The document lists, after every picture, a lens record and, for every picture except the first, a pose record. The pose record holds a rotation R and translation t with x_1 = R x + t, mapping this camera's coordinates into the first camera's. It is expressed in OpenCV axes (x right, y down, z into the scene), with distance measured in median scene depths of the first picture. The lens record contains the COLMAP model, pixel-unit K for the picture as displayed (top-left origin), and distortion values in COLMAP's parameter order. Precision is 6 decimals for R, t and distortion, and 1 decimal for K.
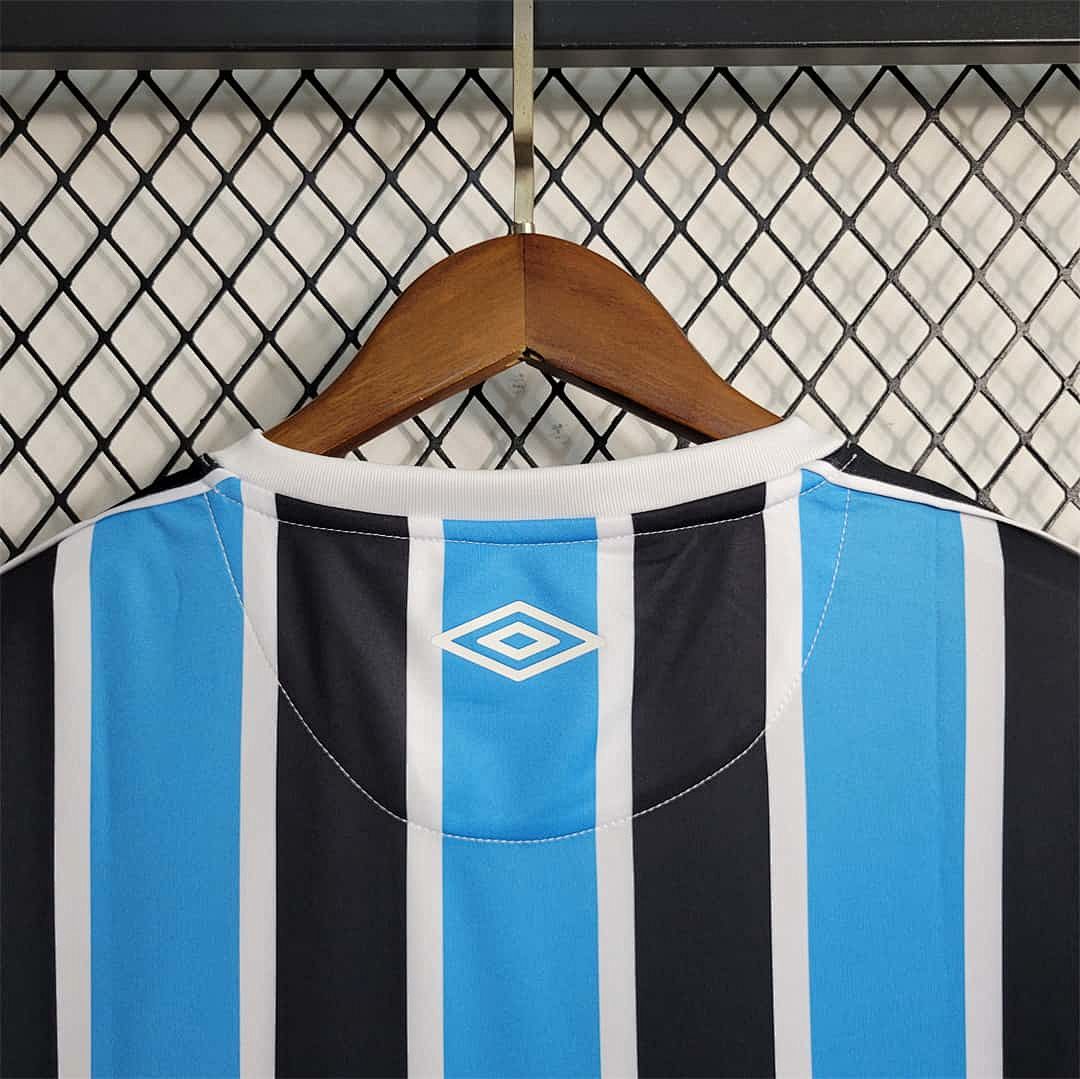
lens RADIAL K [[1034.6, 0, 540.0], [0, 1034.6, 539.5], [0, 0, 1]] dist [-0.016827, 0.024345]
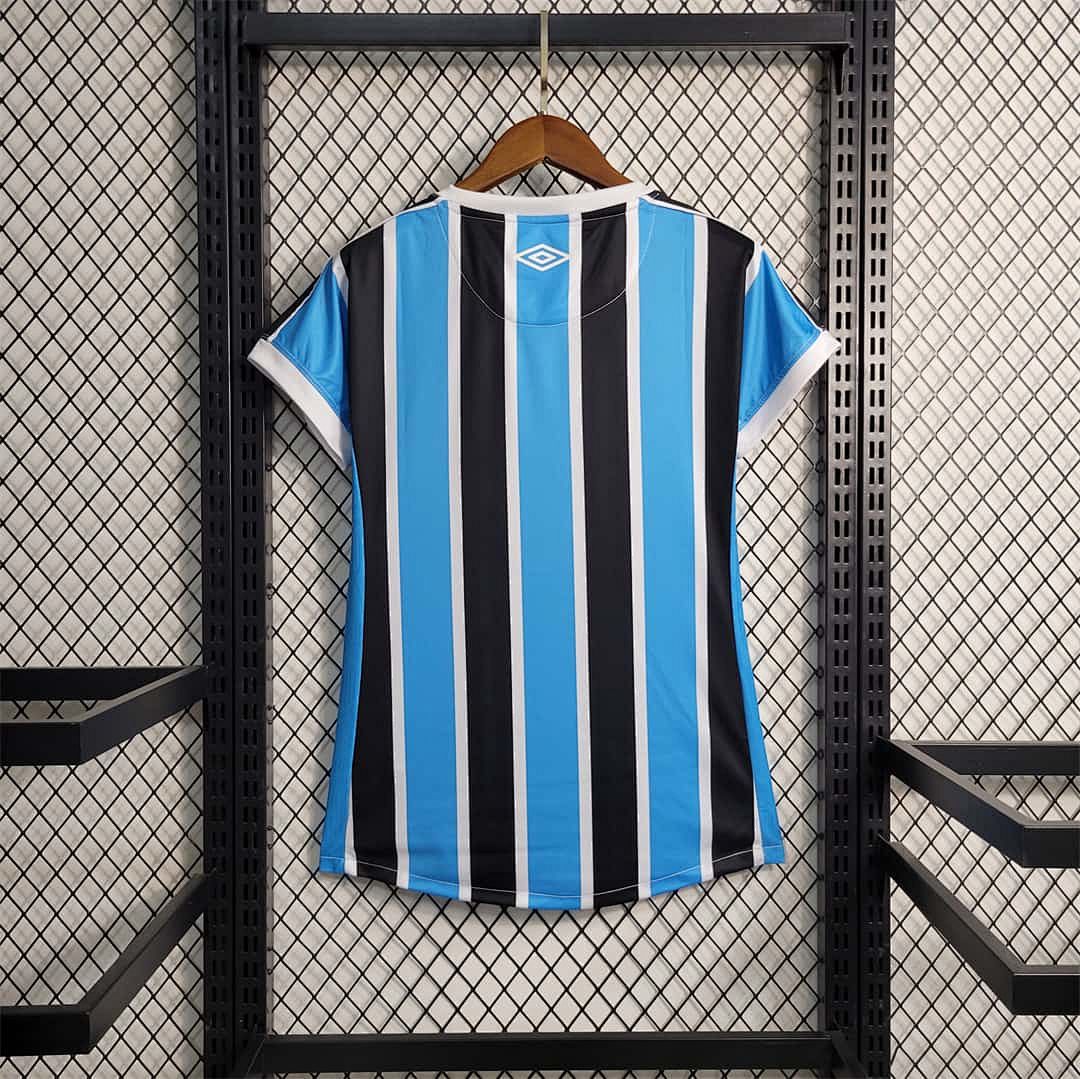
lens RADIAL K [[1034.6, 0, 540.0], [0, 1034.6, 539.5], [0, 0, 1]] dist [-0.016827, 0.024345]
pose [[0.999977, 0.001750, 0.006574, -0.045065], [-0.002296, 0.996462, 0.084010, 0.644694], [-0.006403, -0.084023, 0.996443, -1.976691]]
